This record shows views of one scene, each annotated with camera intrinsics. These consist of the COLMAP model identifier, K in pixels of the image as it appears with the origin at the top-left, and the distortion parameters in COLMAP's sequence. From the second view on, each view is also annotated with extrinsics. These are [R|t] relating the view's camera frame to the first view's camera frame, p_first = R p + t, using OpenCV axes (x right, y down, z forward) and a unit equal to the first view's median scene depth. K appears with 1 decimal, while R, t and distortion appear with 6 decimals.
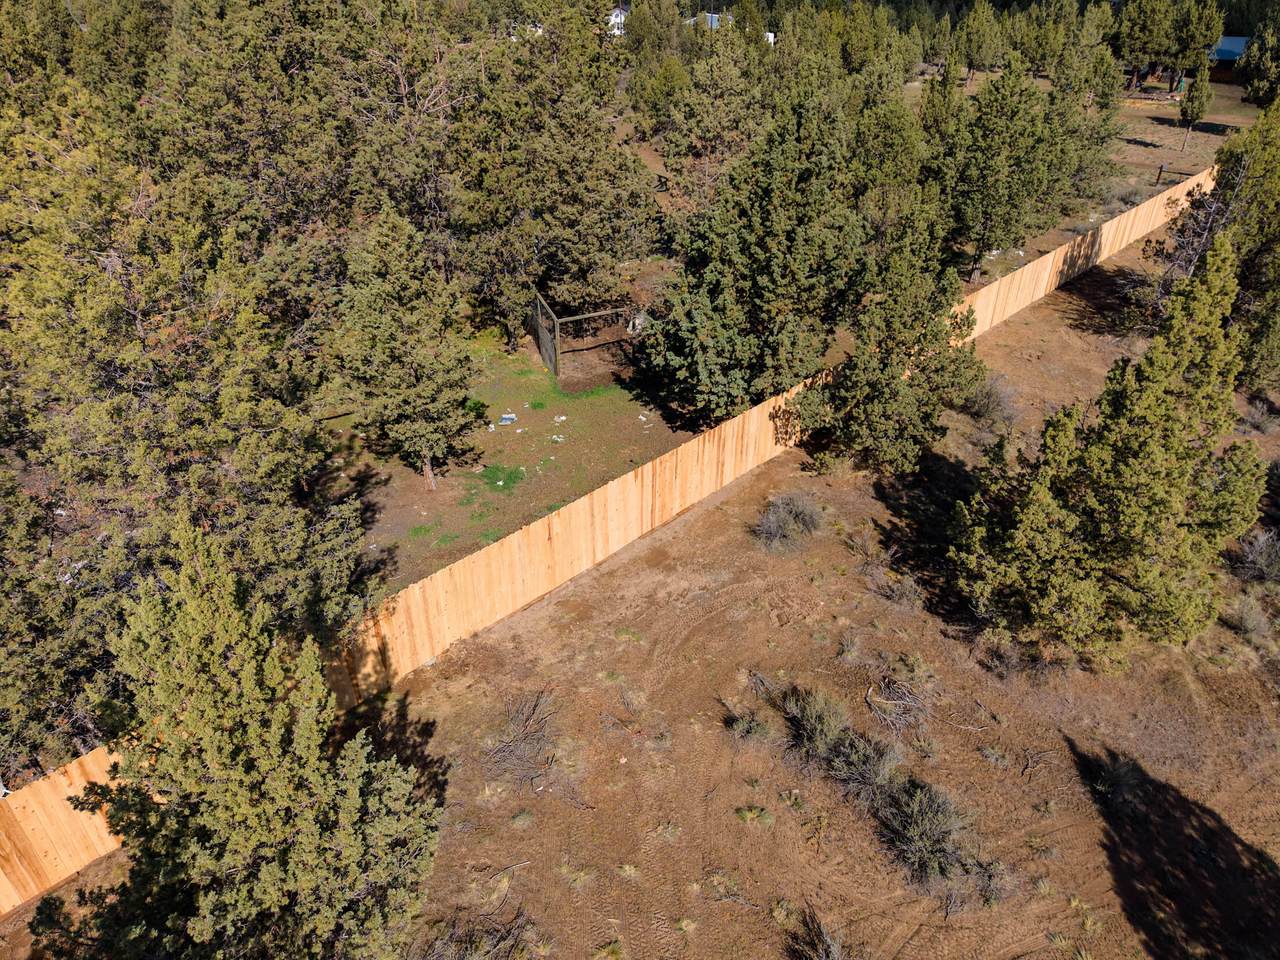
lens RADIAL K [[853.9, 0, 640.0], [0, 853.9, 480.0], [0, 0, 1]] dist [0.070226, -0.096500]
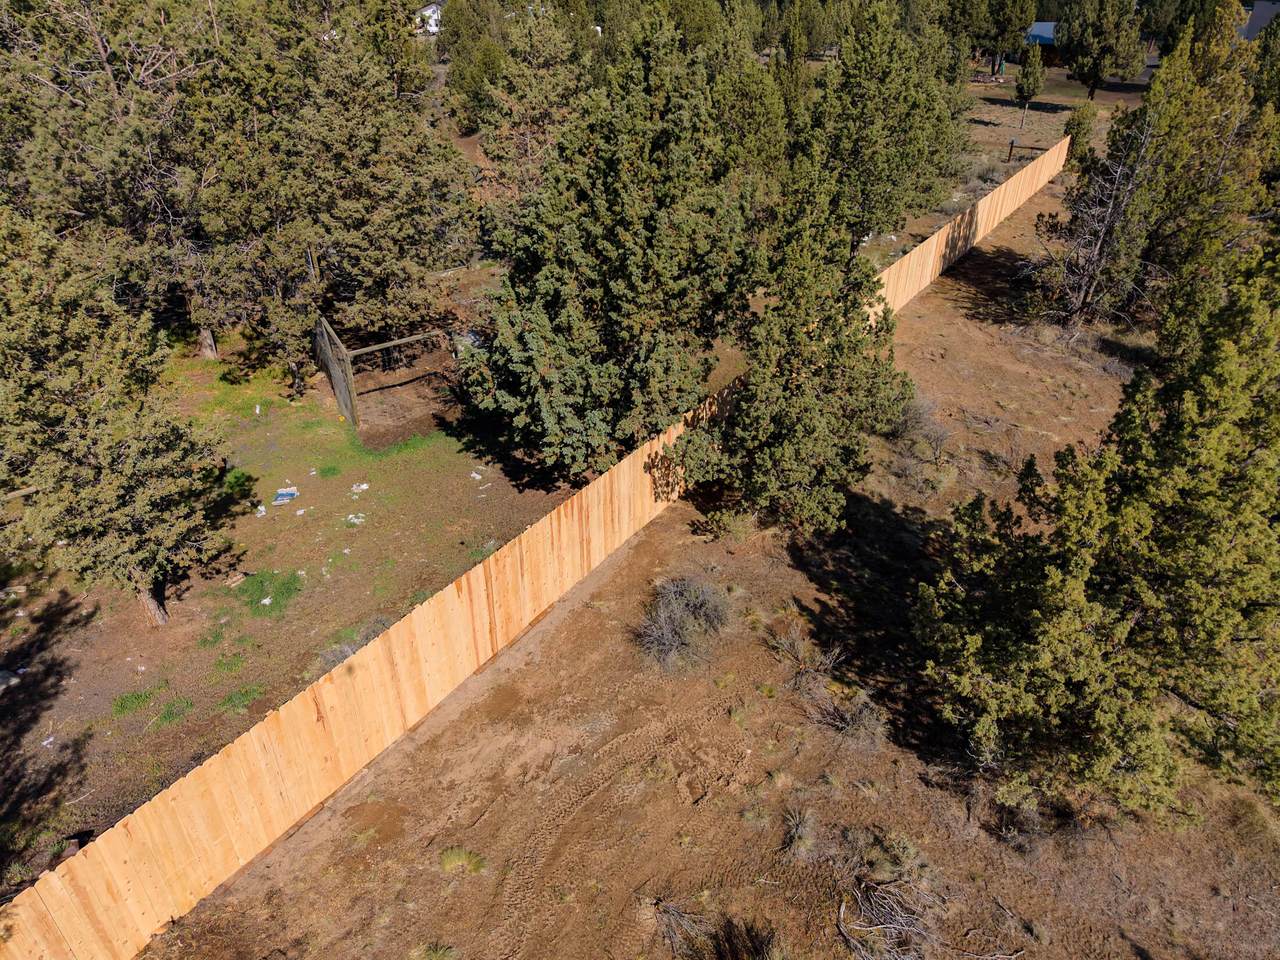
lens RADIAL K [[853.9, 0, 640.0], [0, 853.9, 480.0], [0, 0, 1]] dist [0.070226, -0.096500]
pose [[0.984193, -0.092608, 0.150959, 0.035749], [0.093341, 0.995632, 0.002238, -0.067523], [-0.150507, 0.011888, 0.988537, 0.274079]]
